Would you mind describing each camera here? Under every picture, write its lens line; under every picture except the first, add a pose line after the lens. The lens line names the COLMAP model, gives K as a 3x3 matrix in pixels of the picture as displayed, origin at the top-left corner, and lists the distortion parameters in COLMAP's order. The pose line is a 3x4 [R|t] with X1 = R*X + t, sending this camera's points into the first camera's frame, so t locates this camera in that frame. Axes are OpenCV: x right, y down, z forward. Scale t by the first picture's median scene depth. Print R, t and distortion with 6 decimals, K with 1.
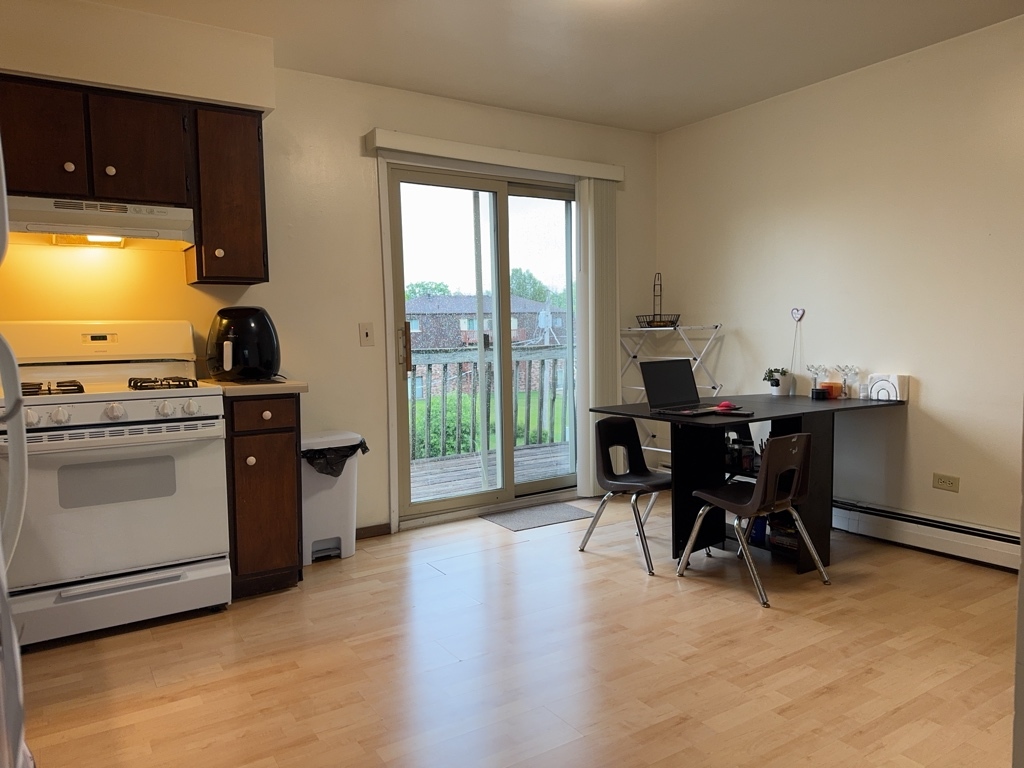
lens RADIAL K [[722.8, 0, 517.0], [0, 722.8, 382.4], [0, 0, 1]] dist [0.004267, -0.007887]
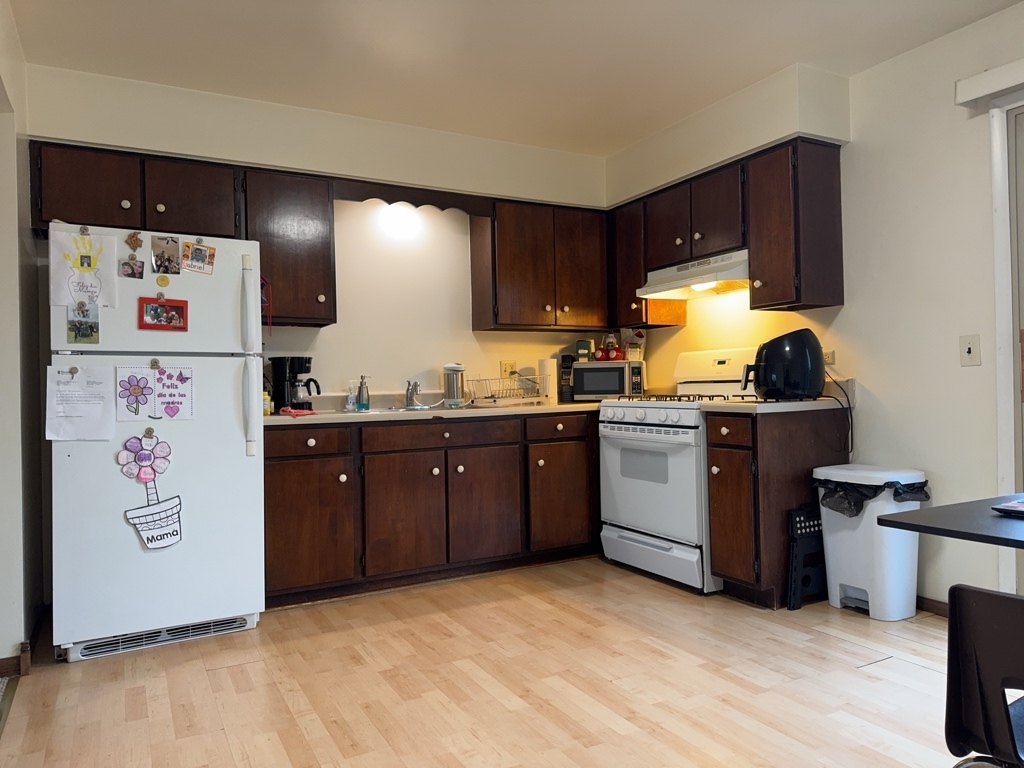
lens RADIAL K [[722.8, 0, 517.4], [0, 722.8, 383.2], [0, 0, 1]] dist [0.004267, -0.007887]
pose [[-0.088995, 0.012338, -0.995956, 0.806952], [-0.051049, 0.998553, 0.016932, -0.030532], [0.994723, 0.052350, -0.088236, 0.824126]]
